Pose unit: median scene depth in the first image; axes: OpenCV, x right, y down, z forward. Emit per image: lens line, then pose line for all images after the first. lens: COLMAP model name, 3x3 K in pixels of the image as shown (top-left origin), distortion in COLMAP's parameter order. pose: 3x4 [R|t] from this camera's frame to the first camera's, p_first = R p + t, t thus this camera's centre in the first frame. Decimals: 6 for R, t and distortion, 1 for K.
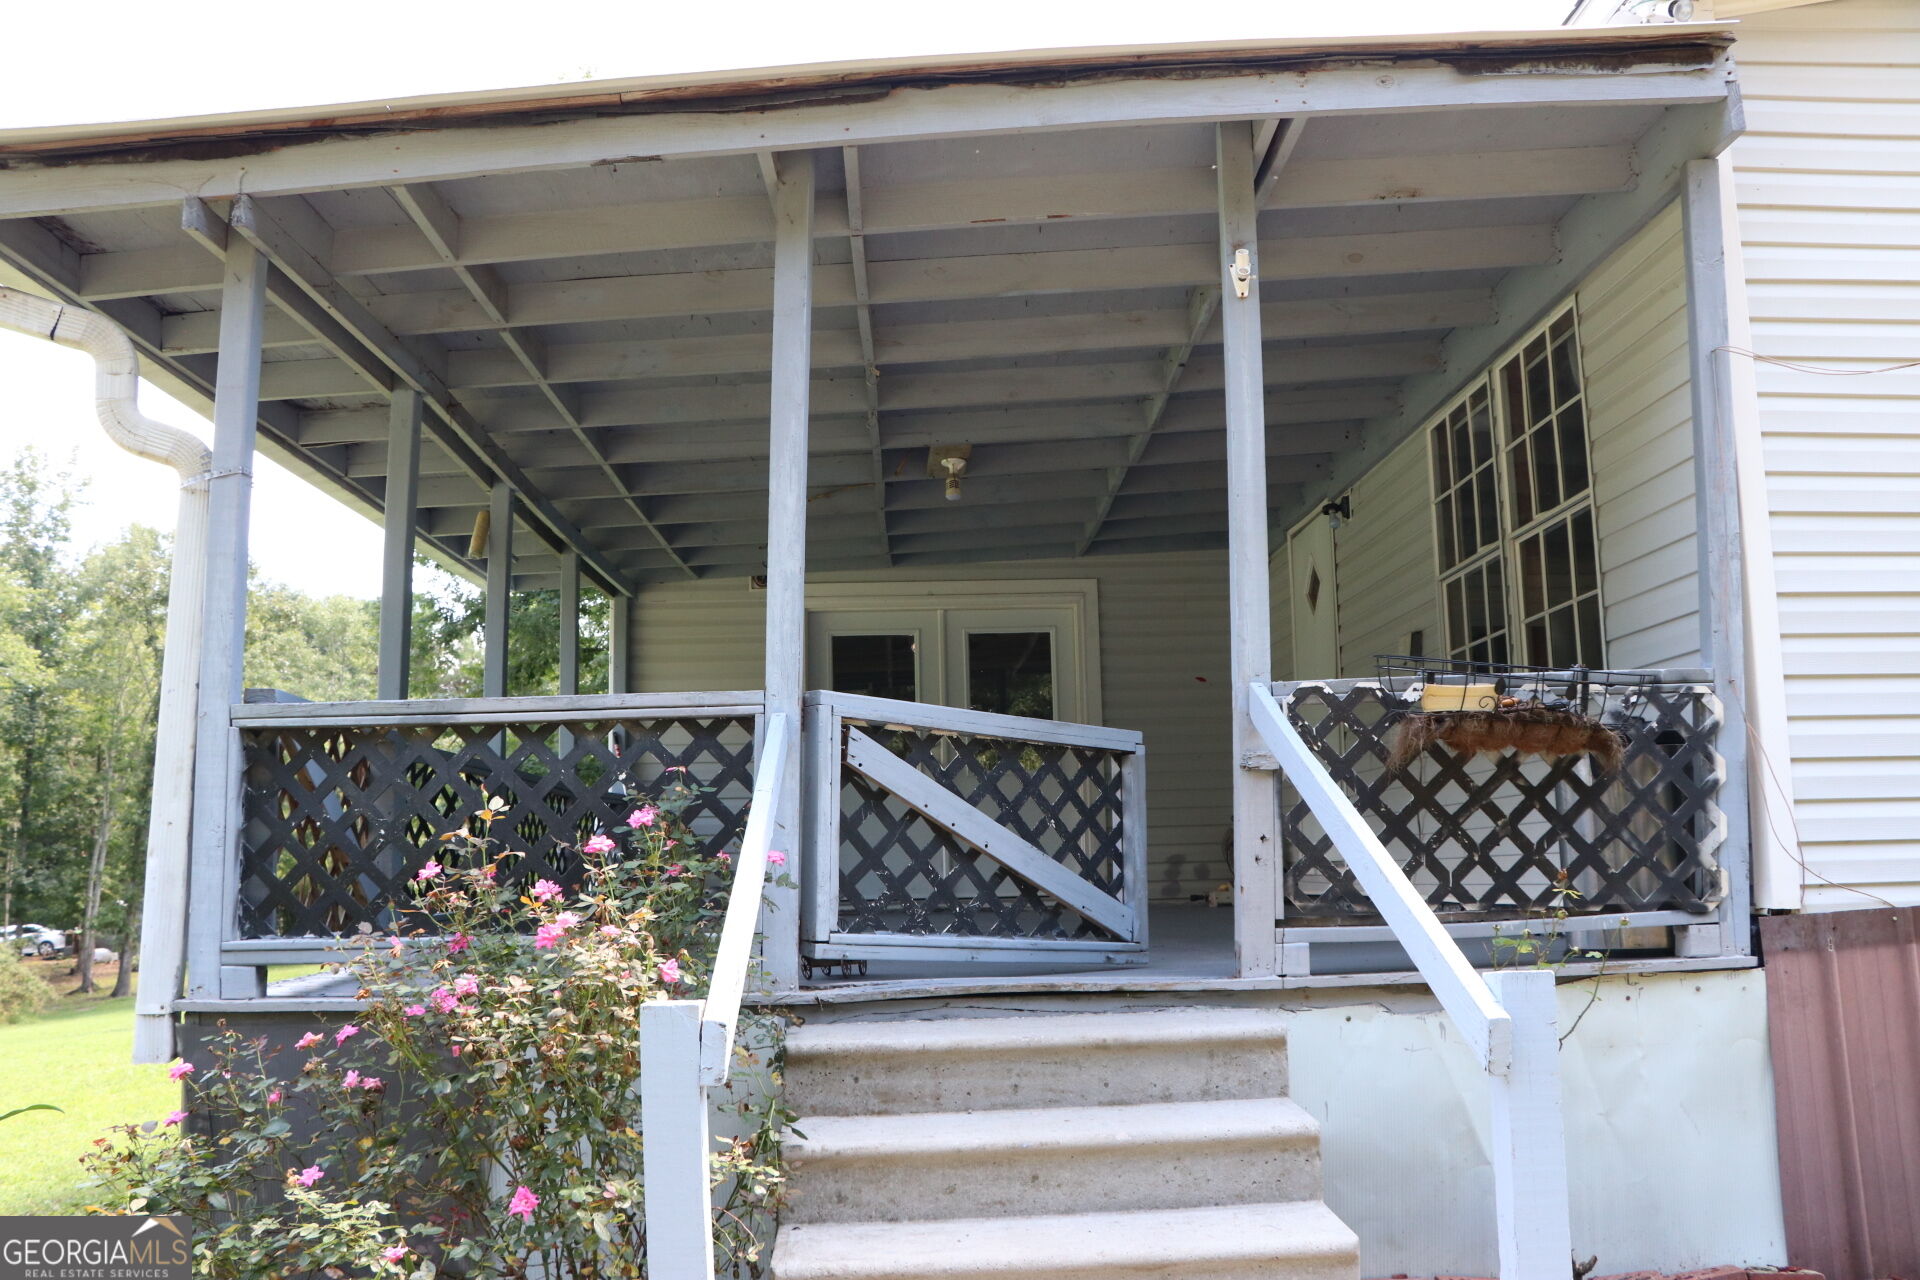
lens RADIAL K [[1575.9, 0, 959.6], [0, 1575.9, 649.4], [0, 0, 1]] dist [-0.186586, 0.154882]
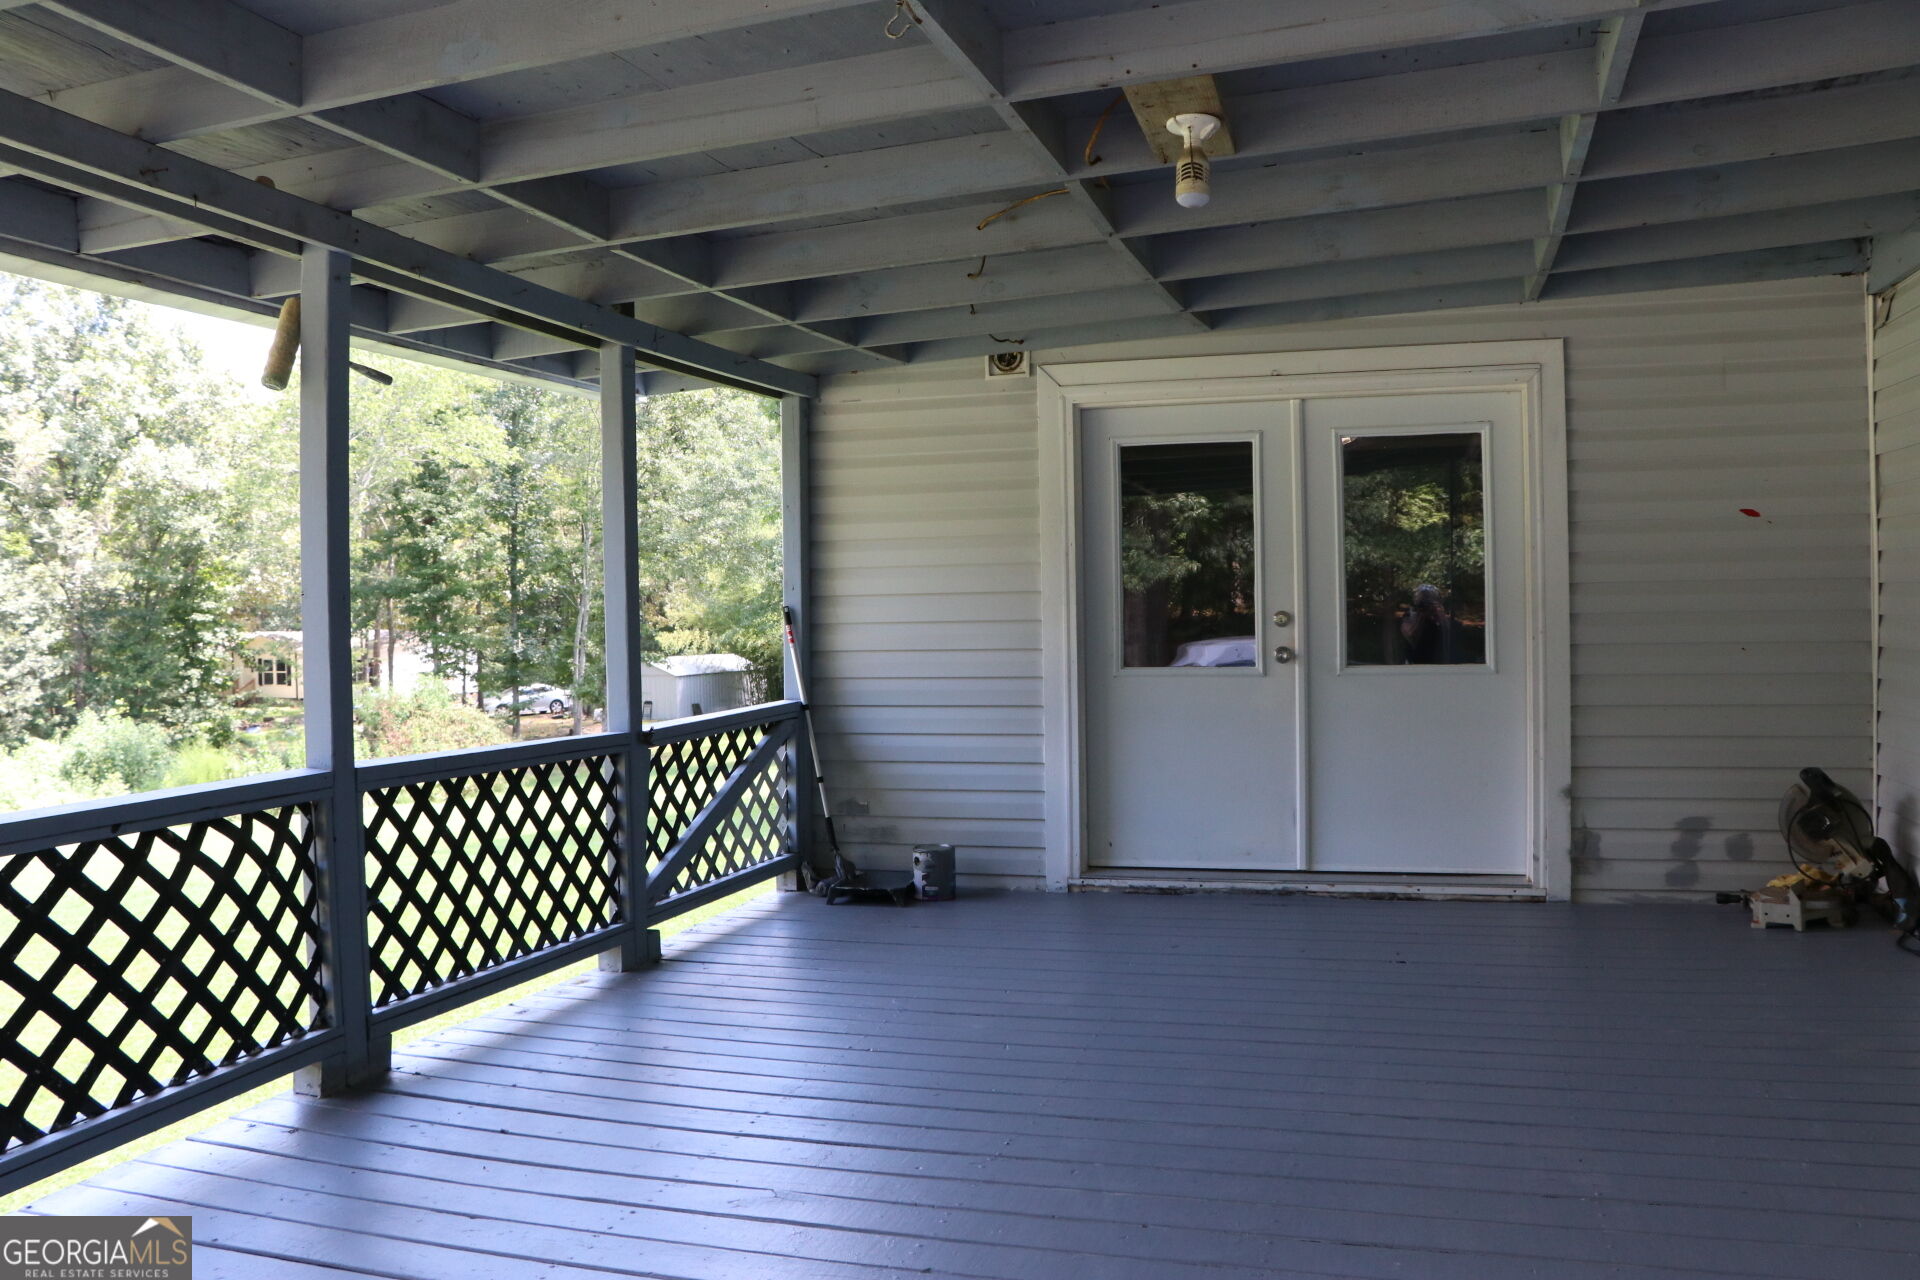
lens RADIAL K [[1575.9, 0, 957.7], [0, 1575.9, 645.3], [0, 0, 1]] dist [-0.186586, 0.154882]
pose [[0.948959, 0.011735, -0.315182, 0.054925], [0.039615, 0.986959, 0.156019, -0.030376], [0.312903, -0.160541, 0.936119, 0.390423]]
